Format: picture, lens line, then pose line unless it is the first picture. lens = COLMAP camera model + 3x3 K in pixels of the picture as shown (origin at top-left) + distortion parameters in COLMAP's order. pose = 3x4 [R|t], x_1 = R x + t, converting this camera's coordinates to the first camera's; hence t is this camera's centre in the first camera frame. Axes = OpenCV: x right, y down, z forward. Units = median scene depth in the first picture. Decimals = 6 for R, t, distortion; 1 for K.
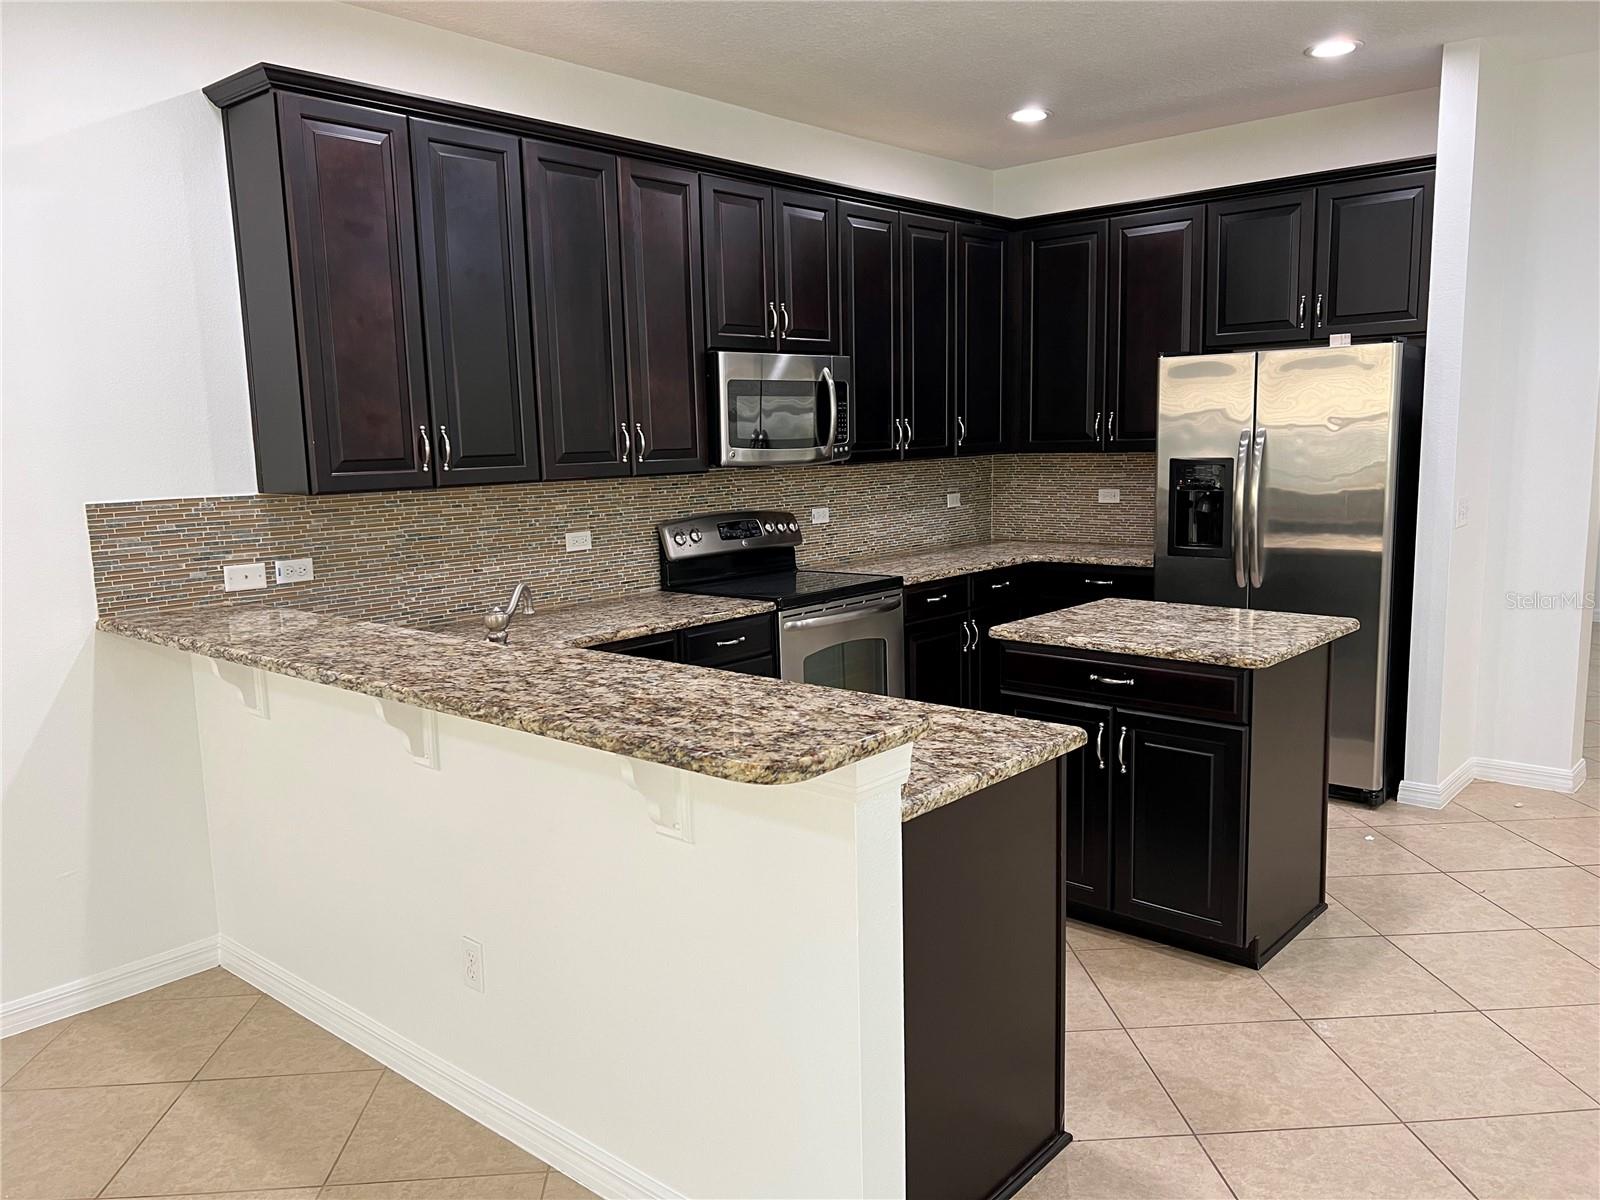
lens RADIAL K [[1199.2, 0, 730.8], [0, 1199.2, 628.6], [0, 0, 1]] dist [0.051012, -0.051616]
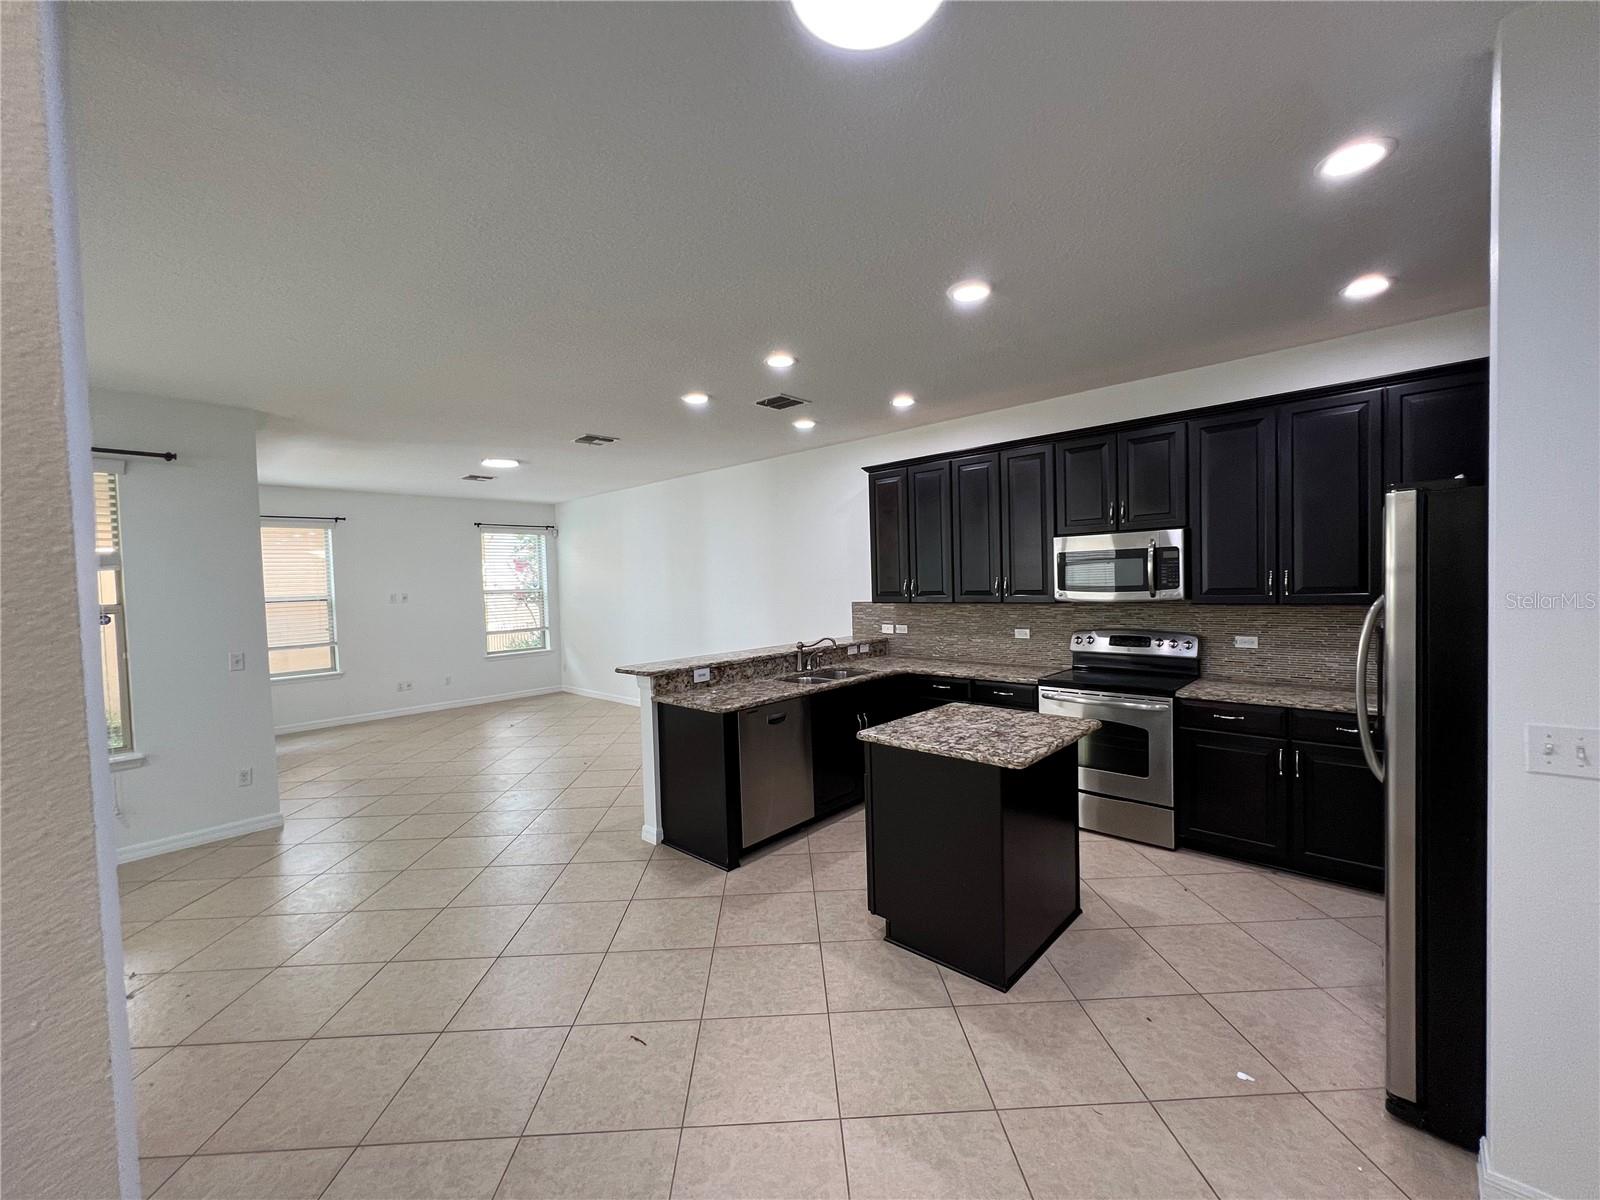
lens RADIAL K [[640.1, 0, 807.5], [0, 640.1, 594.8], [0, 0, 1]] dist [0.000252, 0.000140]
pose [[-0.001092, 0.044540, -0.999007, 0.933571], [-0.136559, 0.989642, 0.044271, -0.135326], [0.990631, 0.136472, 0.005002, 0.632669]]
